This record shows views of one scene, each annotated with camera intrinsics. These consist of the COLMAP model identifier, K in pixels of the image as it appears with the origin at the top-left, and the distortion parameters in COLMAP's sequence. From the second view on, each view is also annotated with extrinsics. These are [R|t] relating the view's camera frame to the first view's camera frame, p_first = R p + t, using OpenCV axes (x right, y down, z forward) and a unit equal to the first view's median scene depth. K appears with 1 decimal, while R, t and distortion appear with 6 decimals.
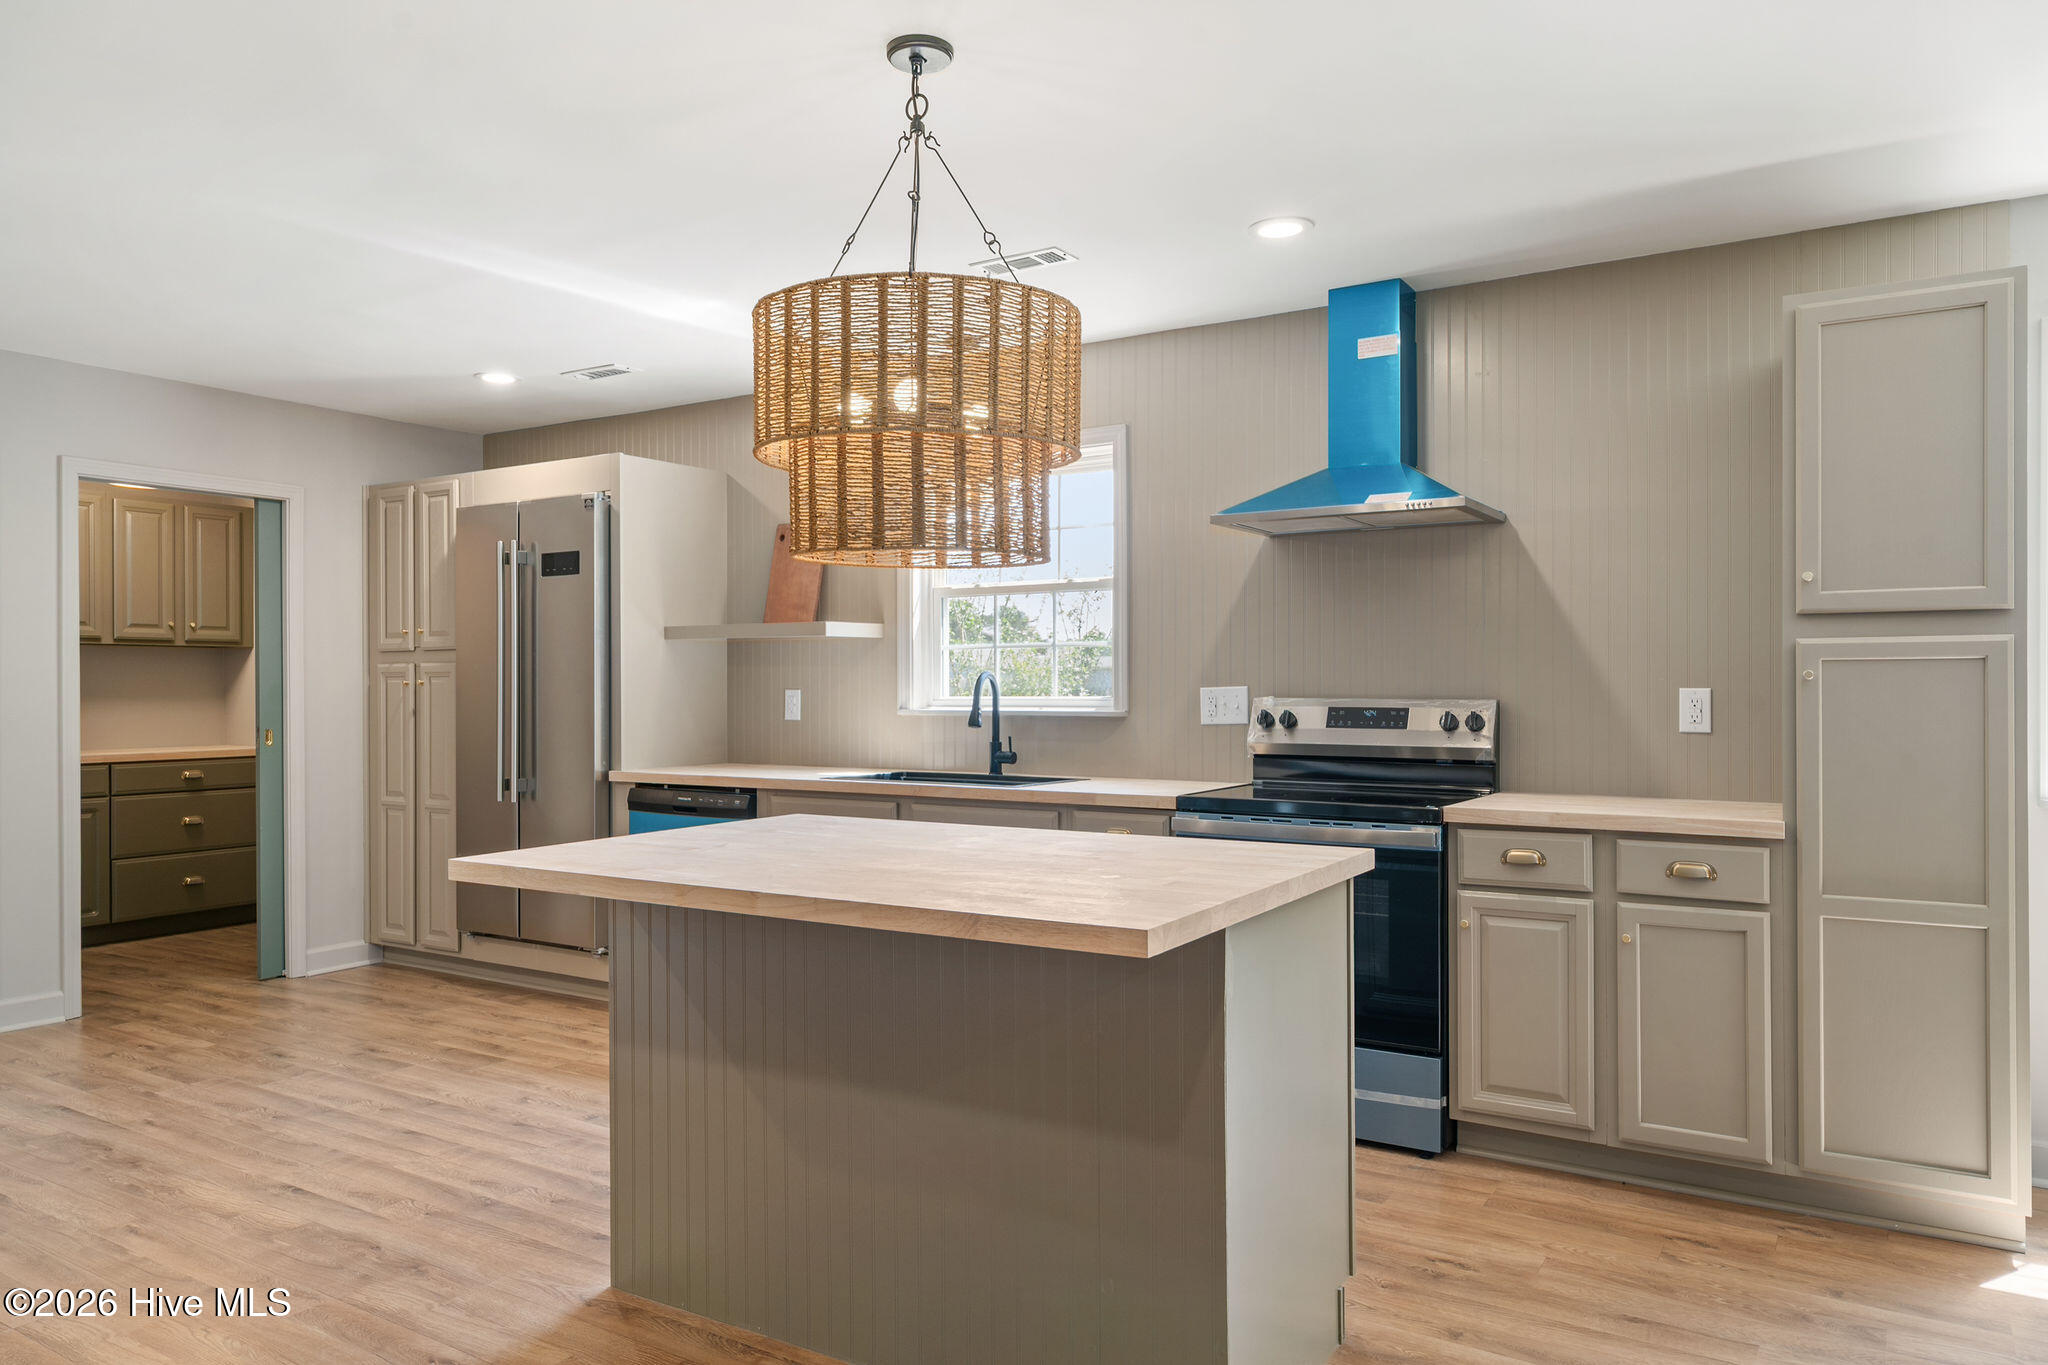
lens RADIAL K [[1381.6, 0, 999.0], [0, 1381.6, 685.2], [0, 0, 1]] dist [-0.001923, -0.000992]
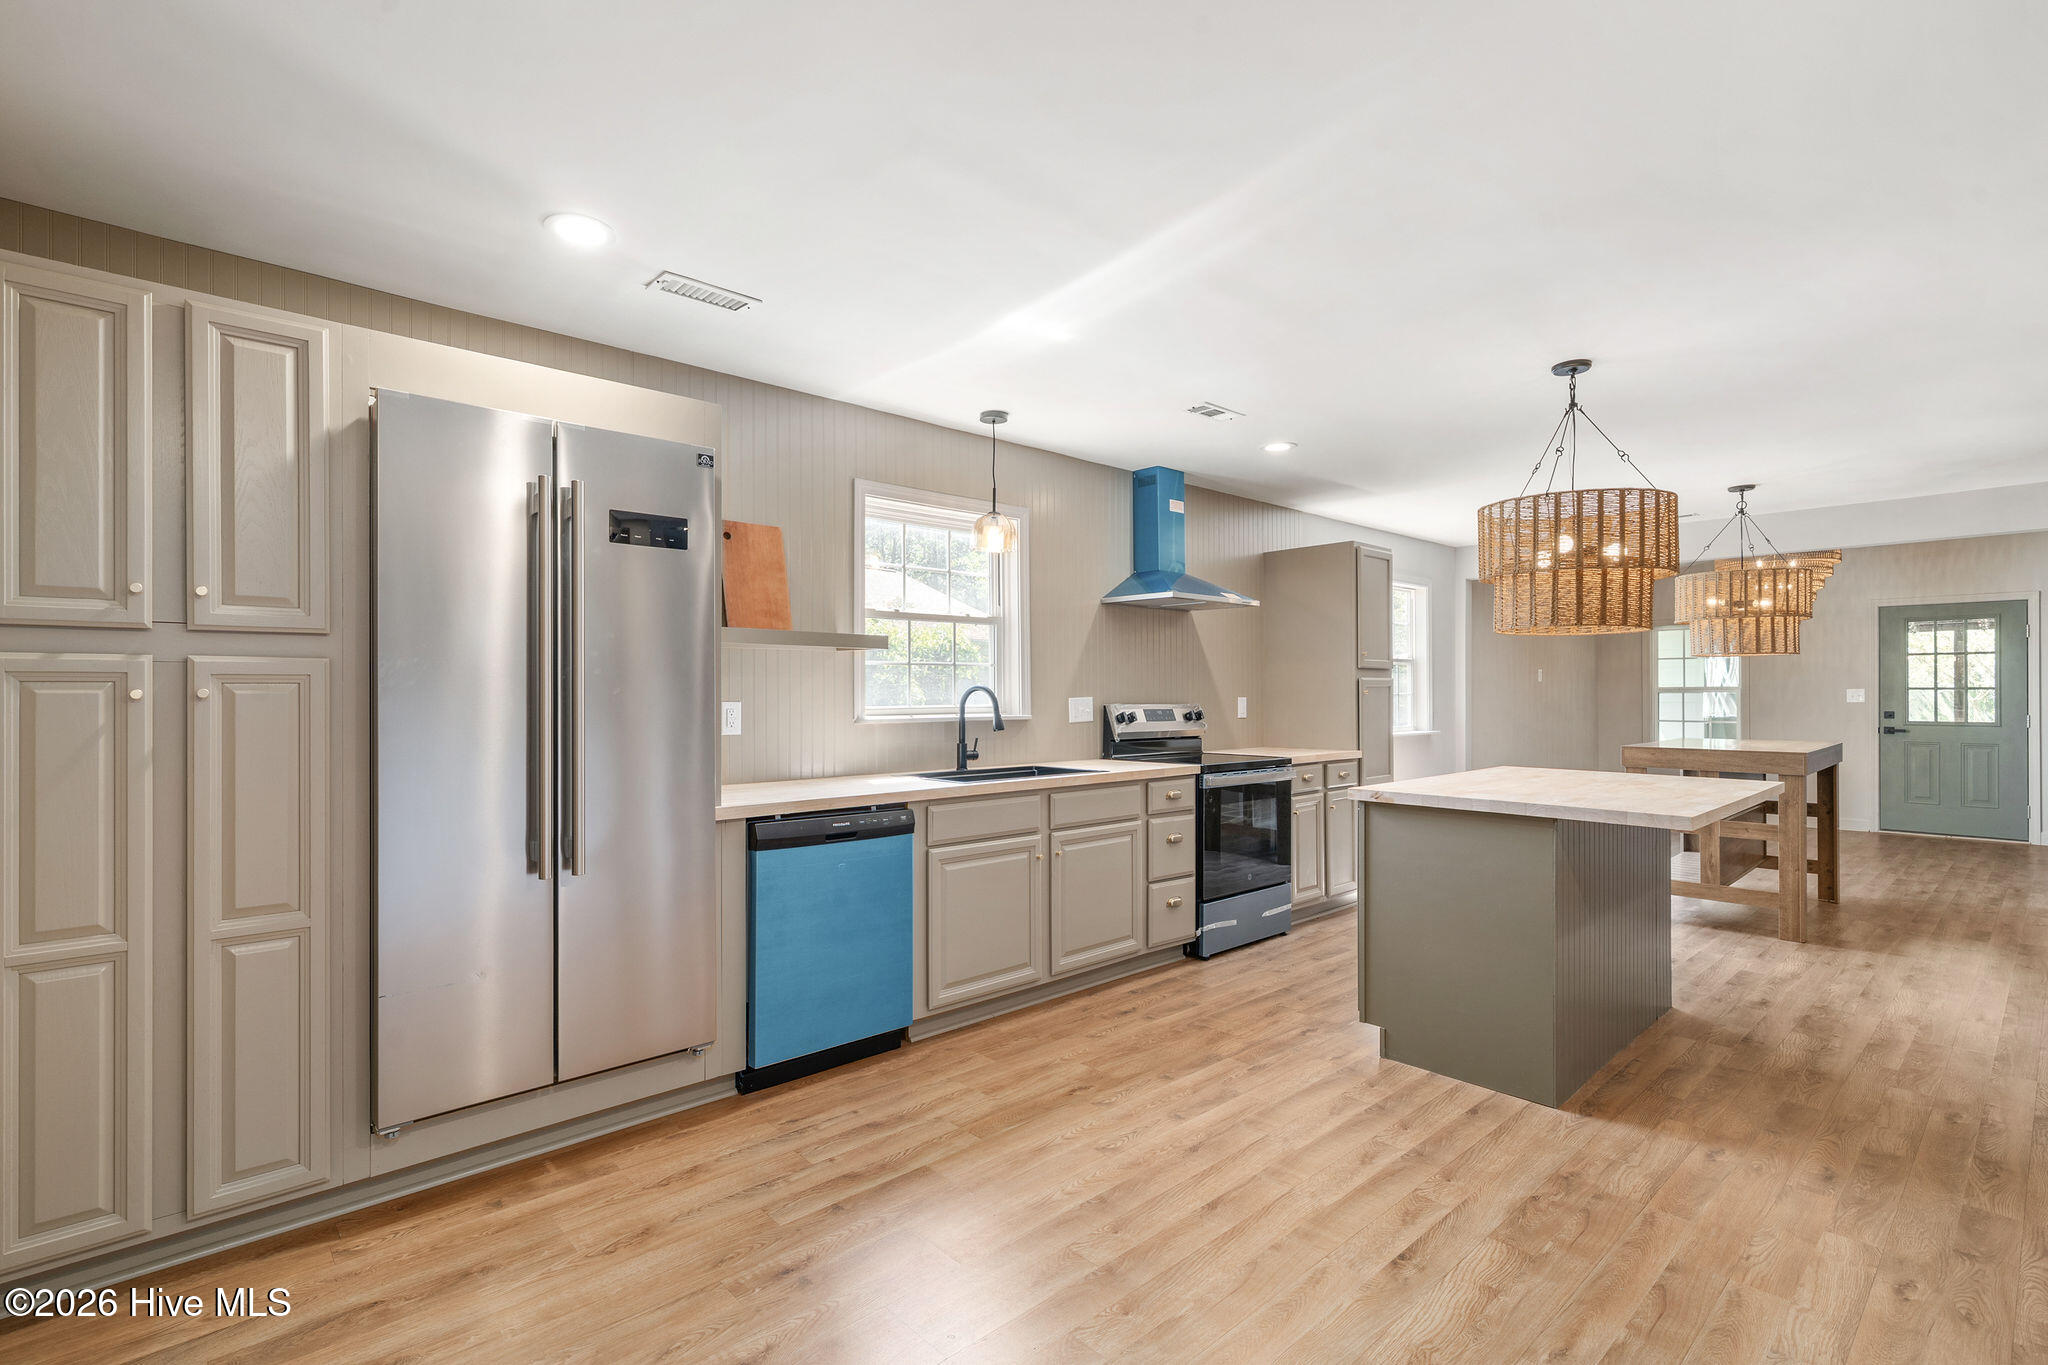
lens RADIAL K [[957.7, 0, 1002.0], [0, 957.7, 687.8], [0, 0, 1]] dist [-0.000172, 0.000015]
pose [[0.259390, 0.006848, 0.965748, -0.994419], [-0.000363, 0.999975, -0.006993, -0.002491], [-0.965772, 0.001463, 0.259387, 0.915203]]
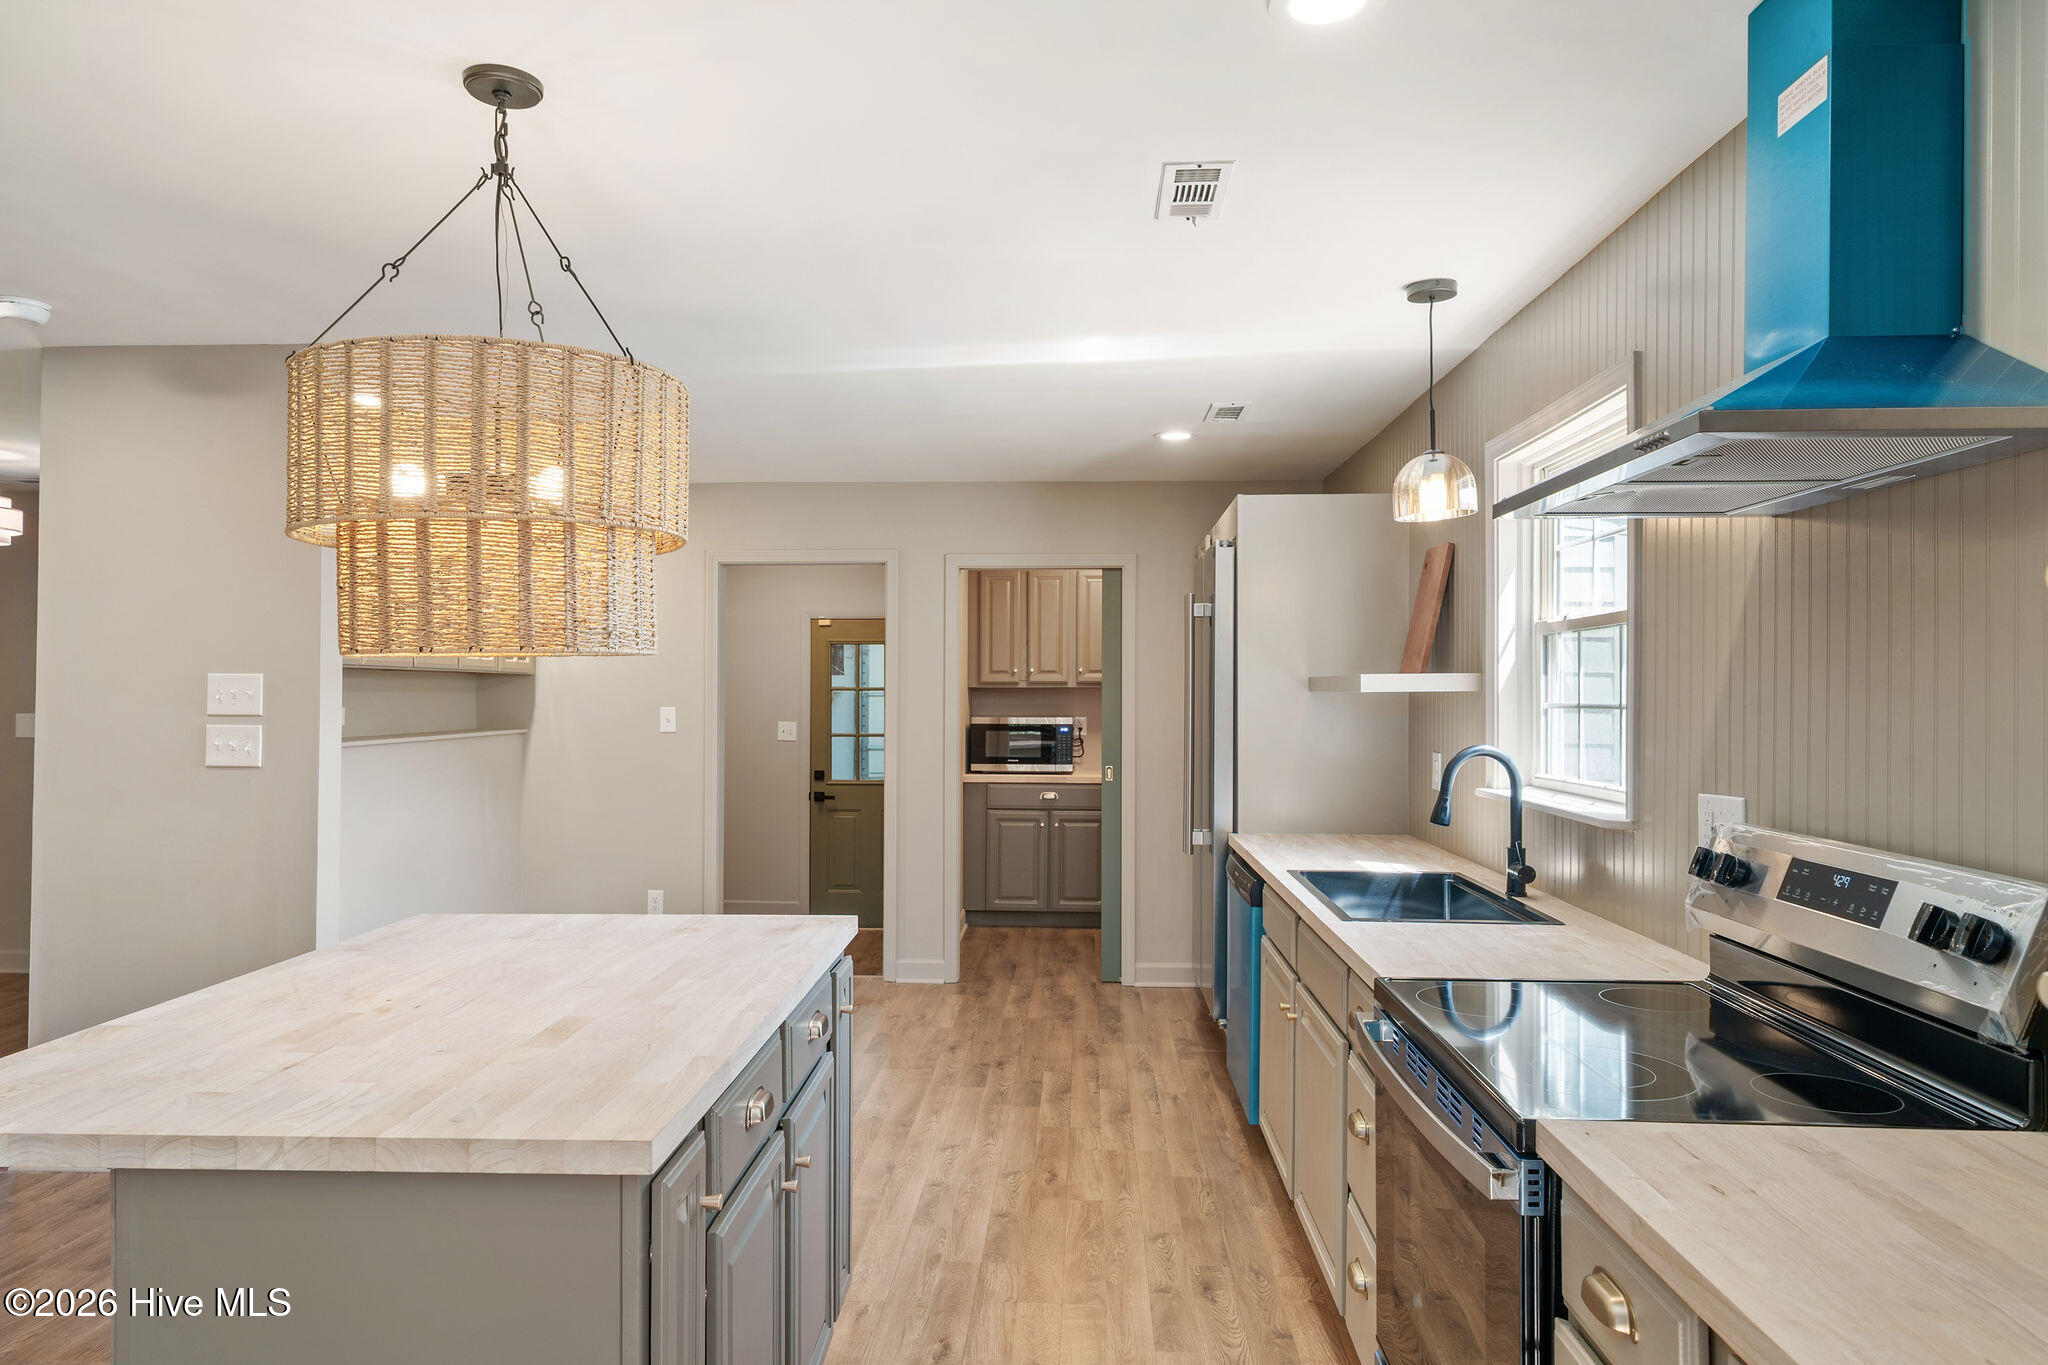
lens RADIAL K [[1288.5, 0, 1008.7], [0, 1288.5, 684.5], [0, 0, 1]] dist [0.001254, -0.000833]
pose [[0.497040, -0.001793, -0.867726, 0.528008], [-0.004163, 0.999981, -0.004451, -0.044684], [0.867718, 0.005825, 0.497023, 0.563385]]
